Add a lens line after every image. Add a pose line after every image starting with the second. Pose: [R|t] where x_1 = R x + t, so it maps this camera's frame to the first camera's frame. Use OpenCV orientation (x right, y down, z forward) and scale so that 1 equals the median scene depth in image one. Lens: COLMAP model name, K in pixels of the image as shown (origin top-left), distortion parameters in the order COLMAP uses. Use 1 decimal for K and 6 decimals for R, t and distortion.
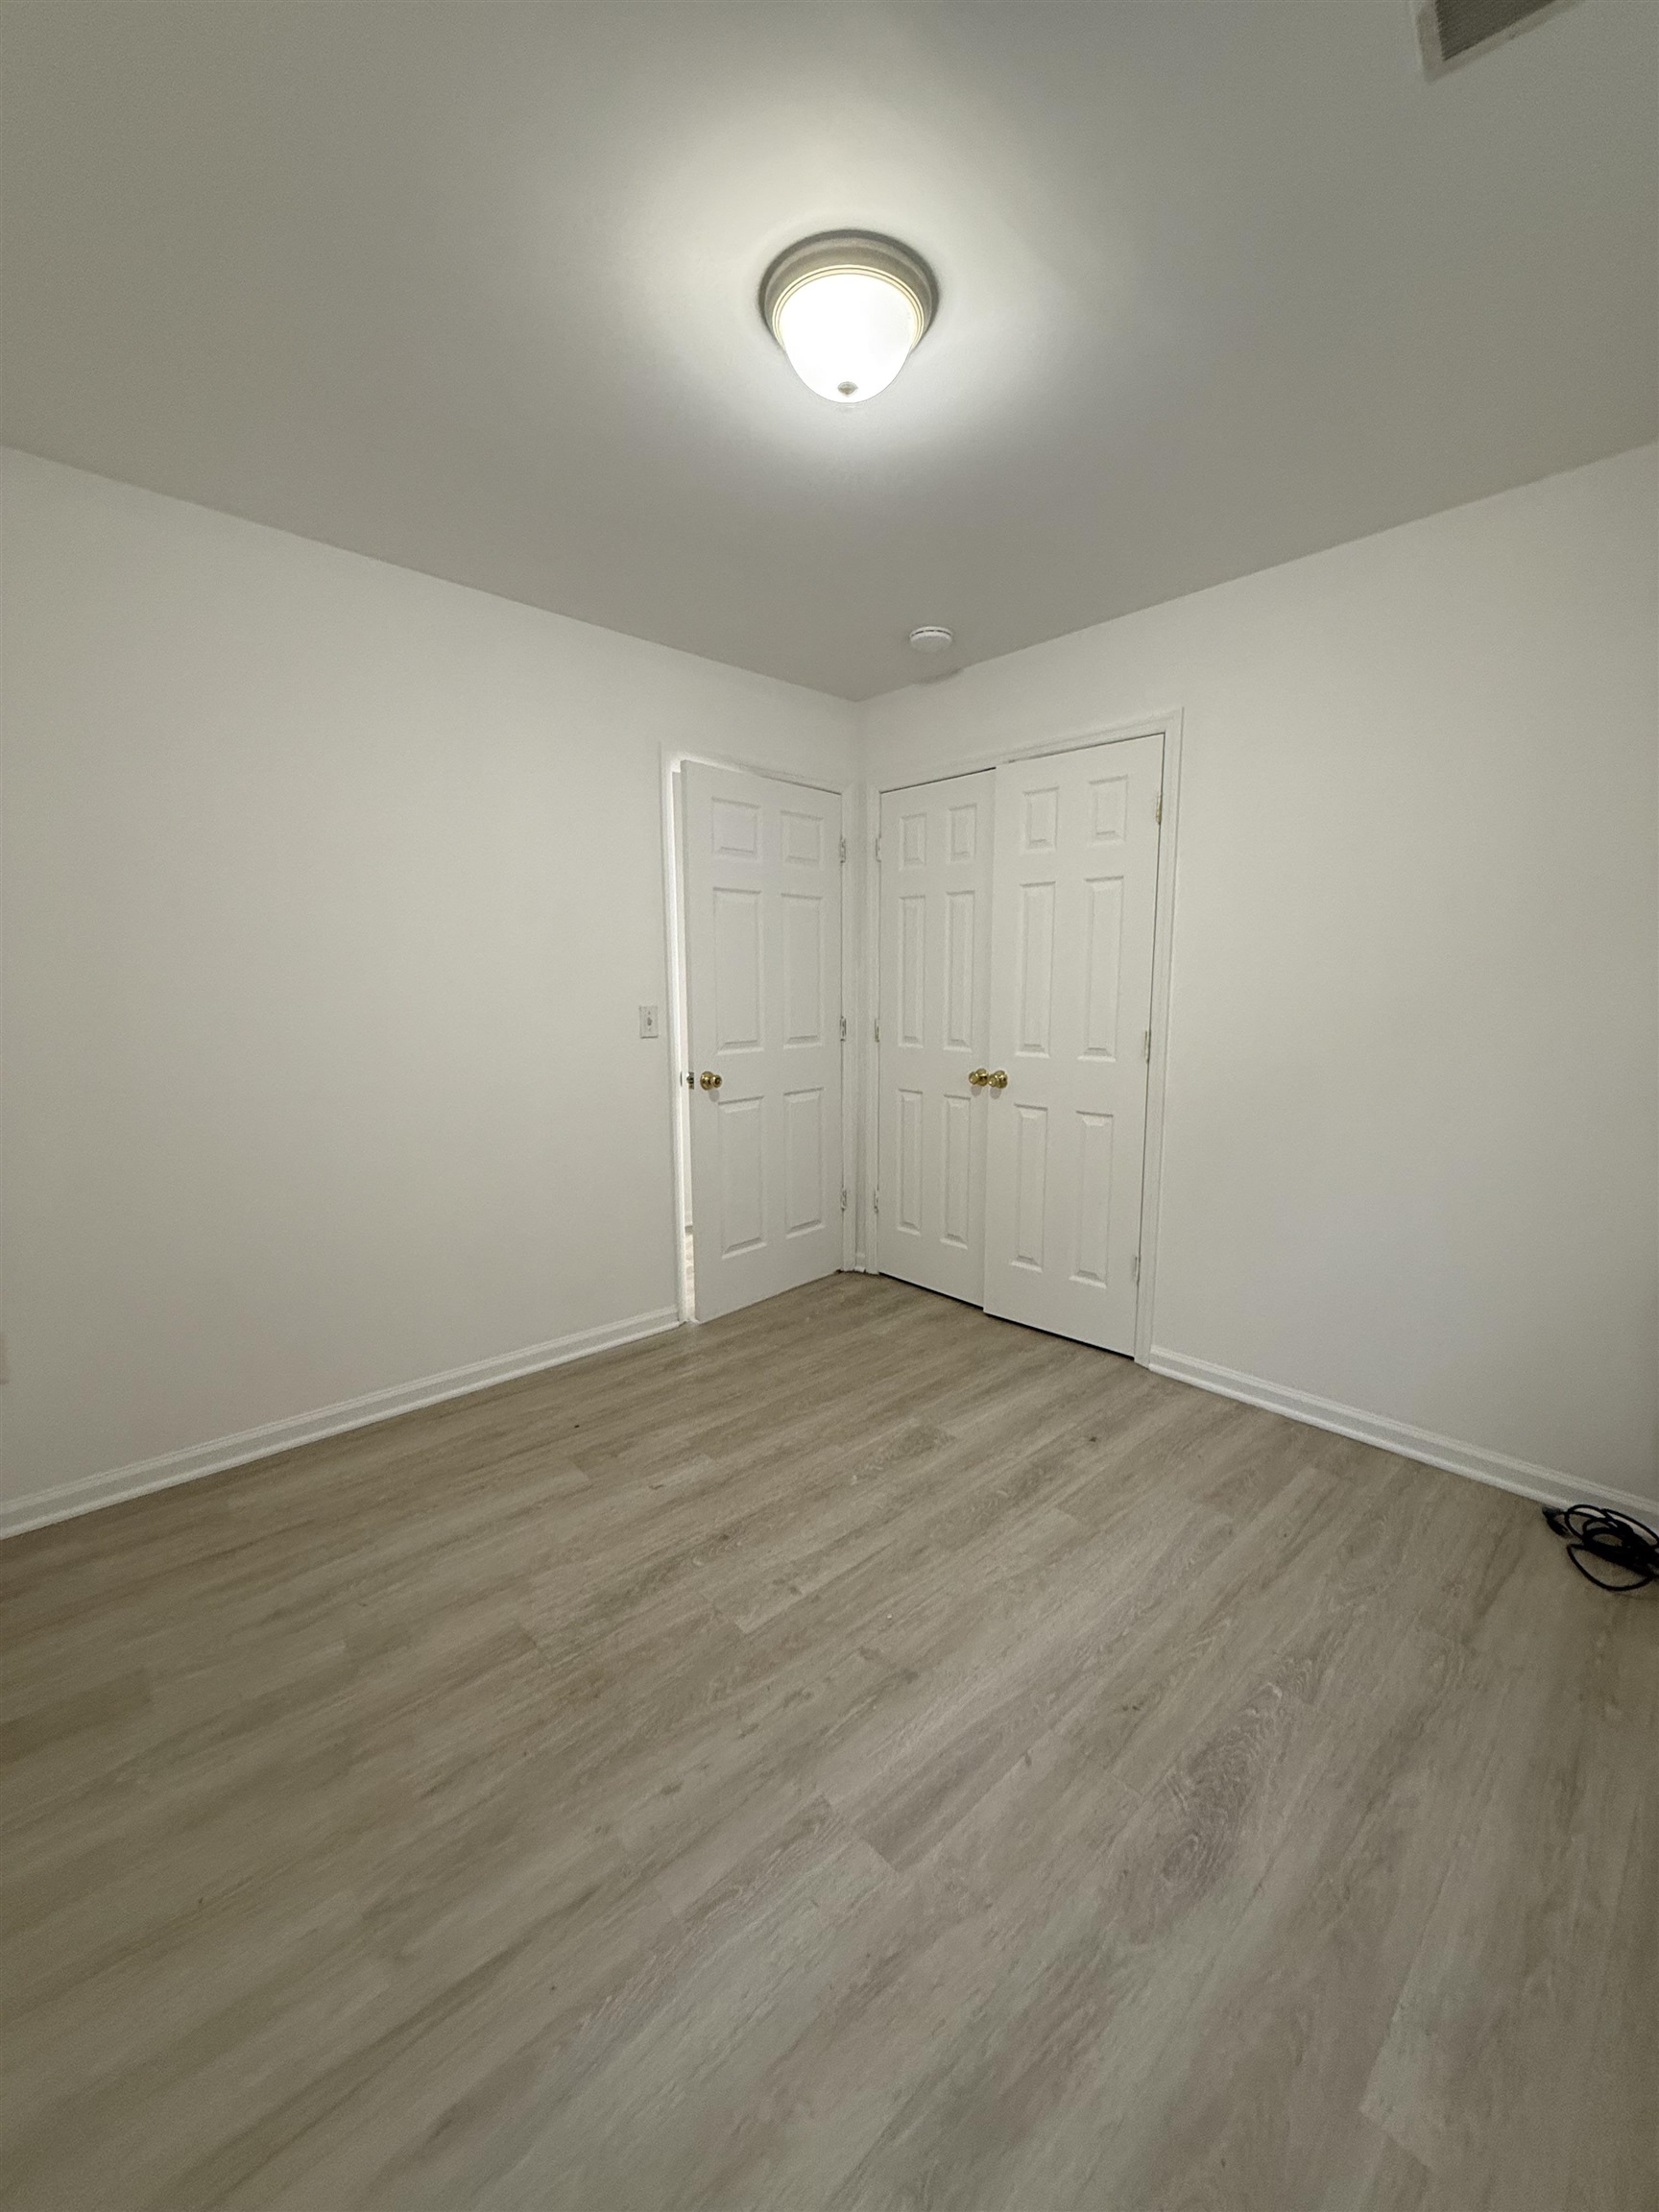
lens RADIAL K [[878.2, 0, 839.0], [0, 878.2, 1103.7], [0, 0, 1]] dist [-0.001325, -0.000281]
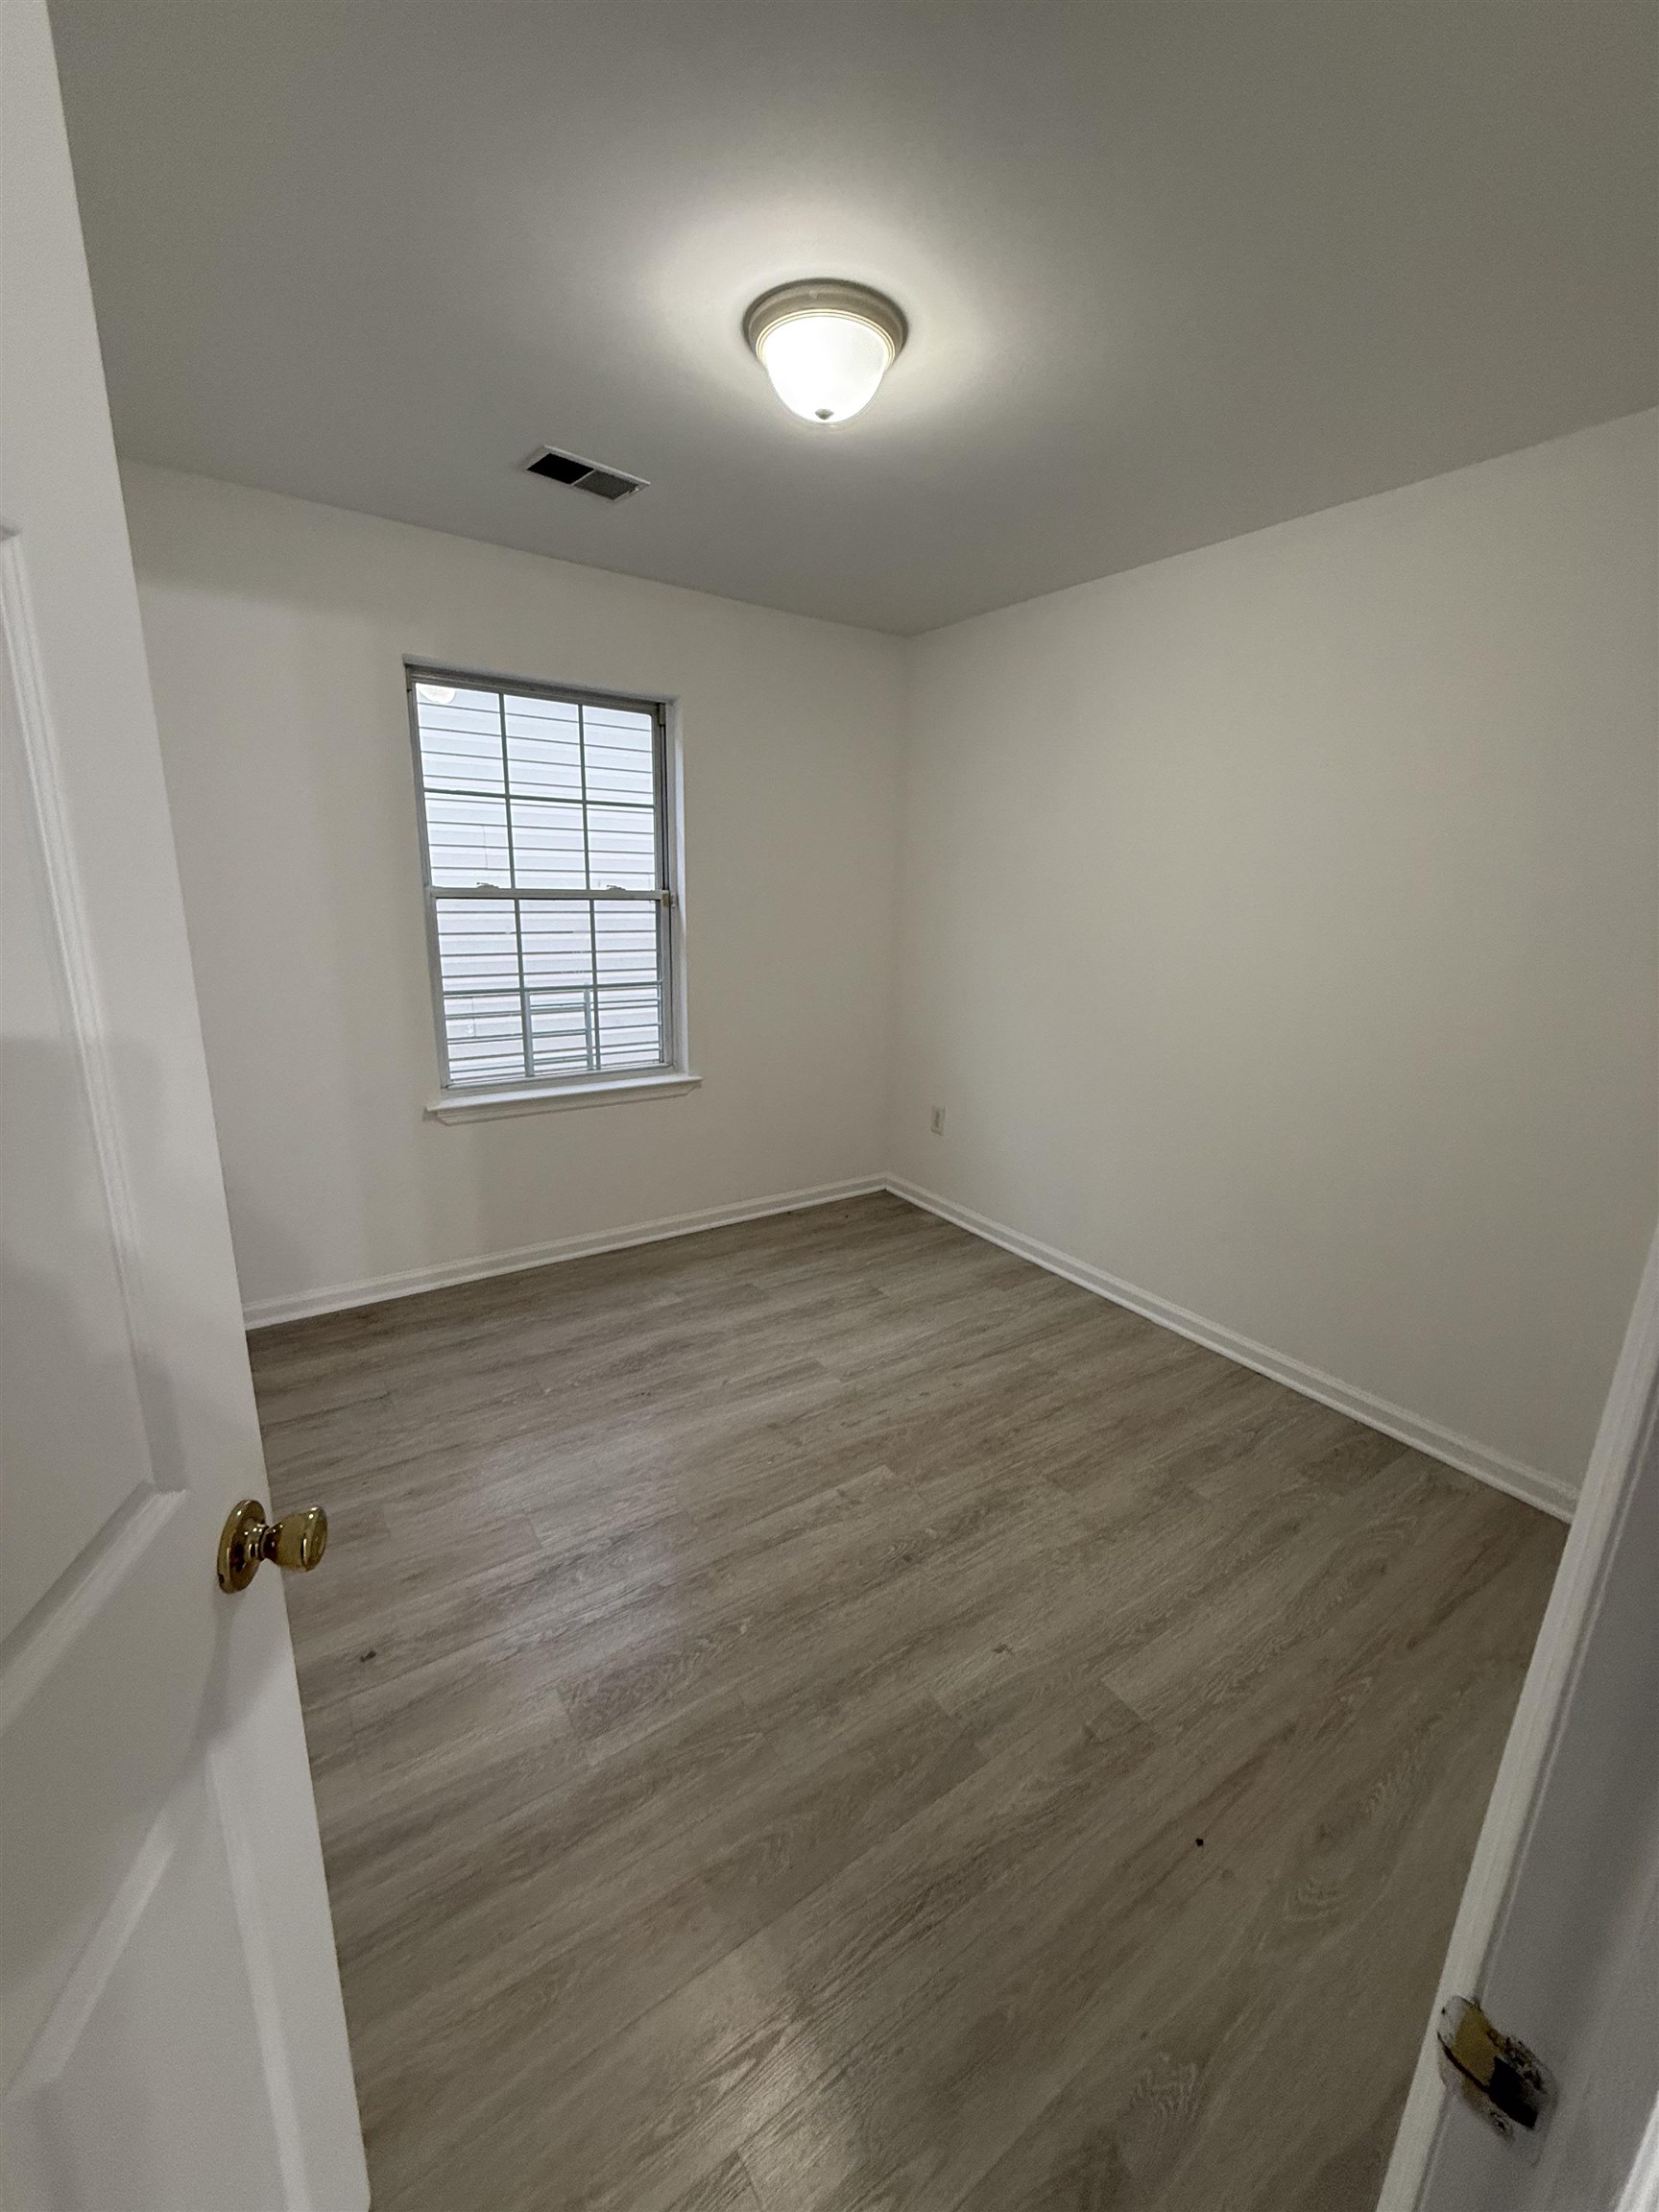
lens RADIAL K [[878.2, 0, 839.0], [0, 878.2, 1103.7], [0, 0, 1]] dist [-0.001325, -0.000281]
pose [[-0.988437, -0.063653, 0.137624, -0.187147], [-0.006454, 0.924462, 0.381219, -0.381401], [-0.151494, 0.375922, -0.914184, 2.021881]]
